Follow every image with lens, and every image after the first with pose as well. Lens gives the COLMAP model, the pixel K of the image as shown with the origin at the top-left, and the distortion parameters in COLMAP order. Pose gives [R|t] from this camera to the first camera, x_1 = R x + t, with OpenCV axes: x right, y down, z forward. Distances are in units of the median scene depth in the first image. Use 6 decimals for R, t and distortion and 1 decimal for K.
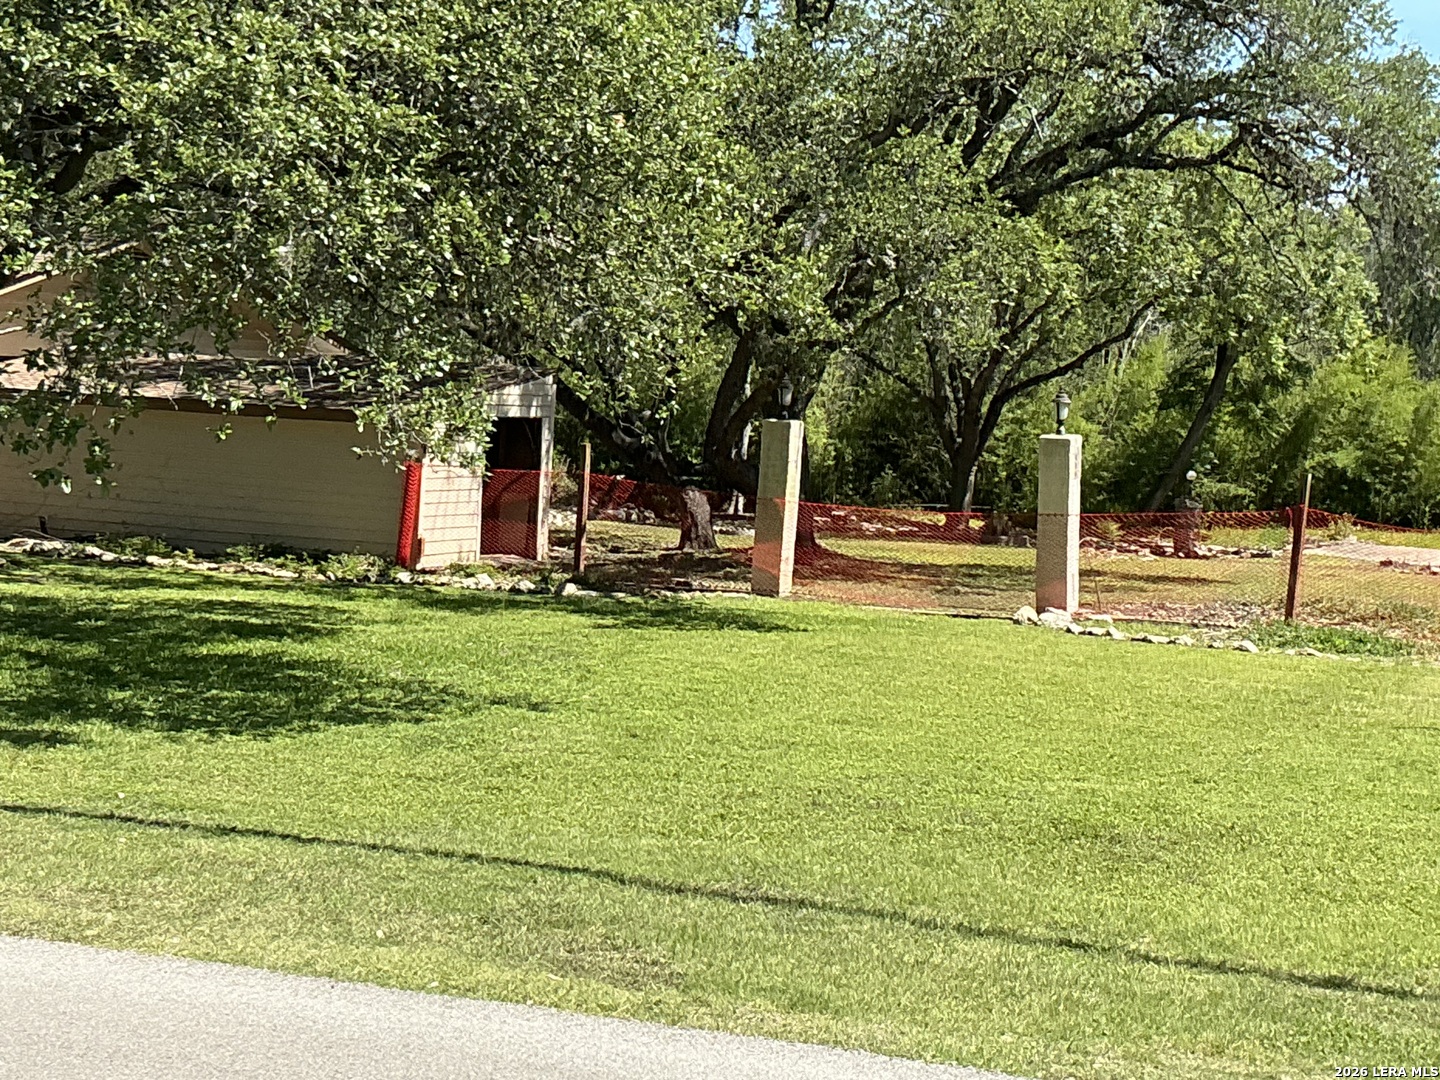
lens RADIAL K [[2596.5, 0, 715.4], [0, 2596.5, 549.1], [0, 0, 1]] dist [0.083438, 0.000000]
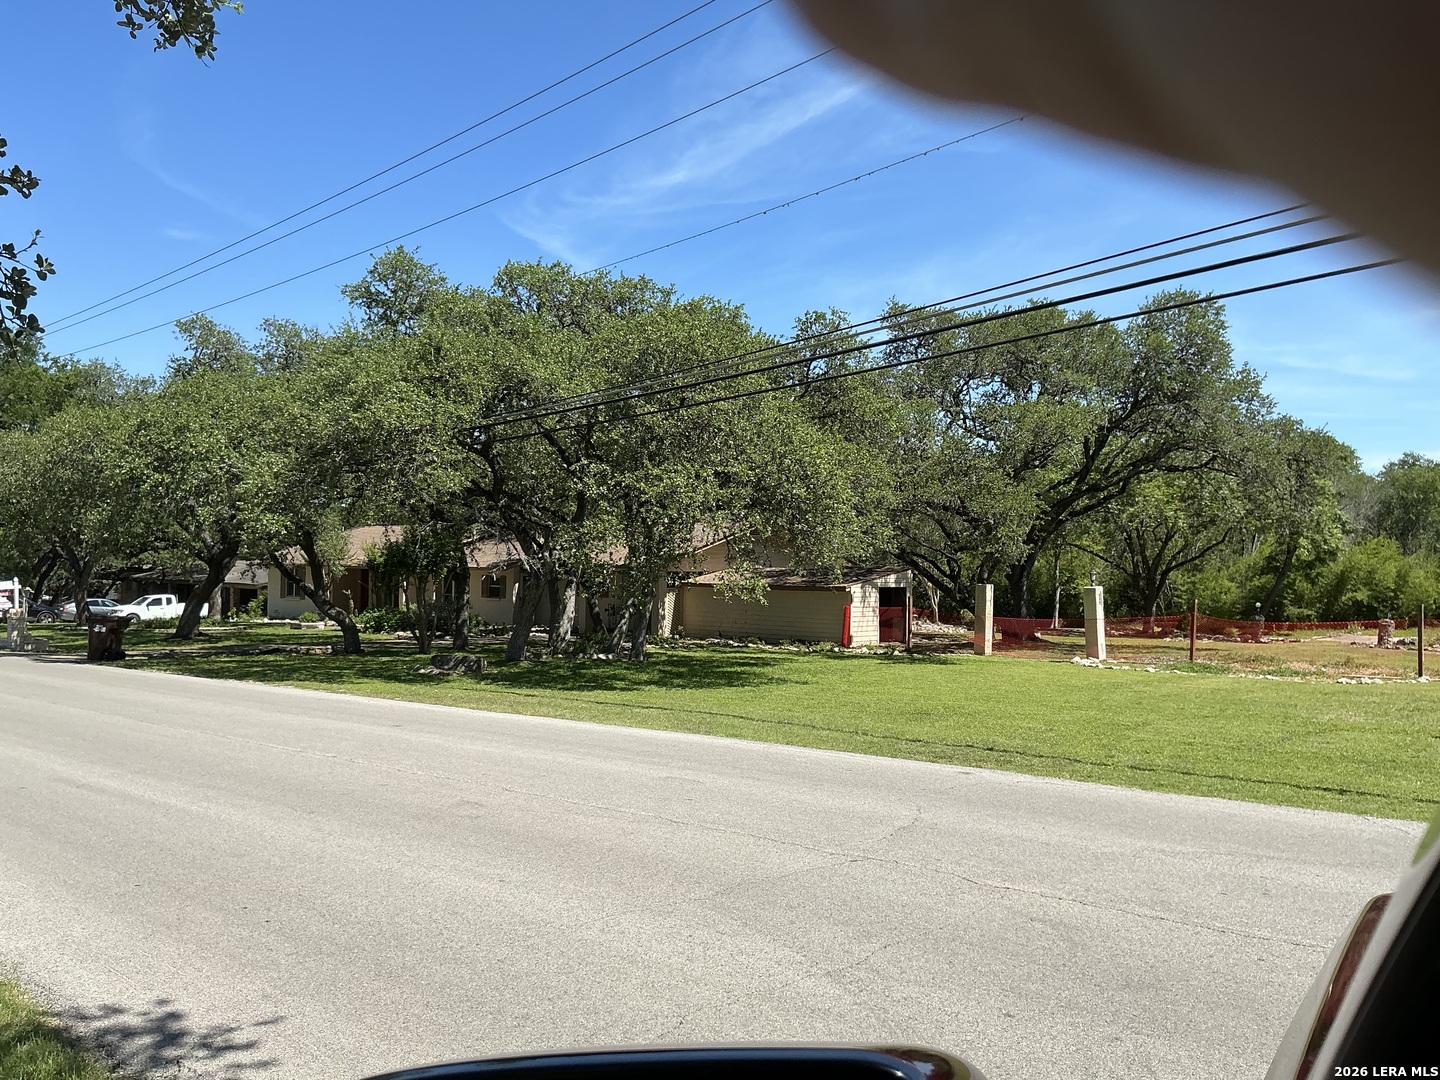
lens RADIAL K [[1233.3, 0, 712.5], [0, 1233.3, 542.7], [0, 0, 1]] dist [0.038280, -0.167468]
pose [[0.942167, -0.044271, -0.332206, 0.156233], [0.013697, 0.995495, -0.093816, 0.016085], [0.334863, 0.083840, 0.938530, -0.183993]]
